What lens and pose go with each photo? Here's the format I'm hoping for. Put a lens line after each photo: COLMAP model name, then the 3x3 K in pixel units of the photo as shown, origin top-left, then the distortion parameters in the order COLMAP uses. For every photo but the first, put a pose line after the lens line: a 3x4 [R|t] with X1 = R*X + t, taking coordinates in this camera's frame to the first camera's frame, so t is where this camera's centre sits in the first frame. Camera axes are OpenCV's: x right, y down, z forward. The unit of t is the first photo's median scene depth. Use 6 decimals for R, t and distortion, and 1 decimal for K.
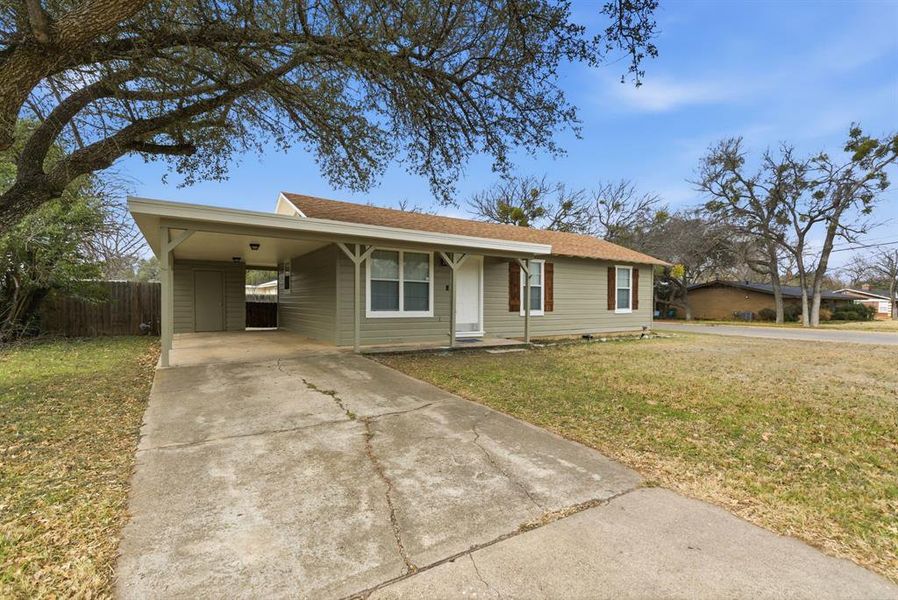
lens RADIAL K [[412.3, 0, 447.9], [0, 412.3, 304.3], [0, 0, 1]] dist [0.008565, -0.002458]
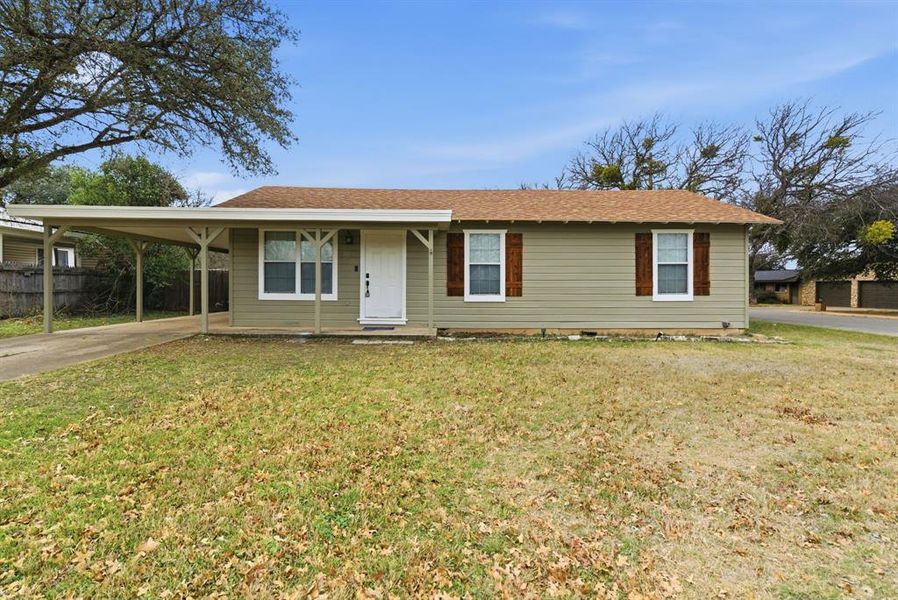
lens RADIAL K [[412.3, 0, 449.6], [0, 412.3, 292.2], [0, 0, 1]] dist [0.008565, -0.002458]
pose [[0.851511, 0.000782, -0.524336, 0.547587], [-0.002105, 0.999996, -0.001928, 0.011346], [0.524332, 0.002745, 0.851510, 0.288656]]
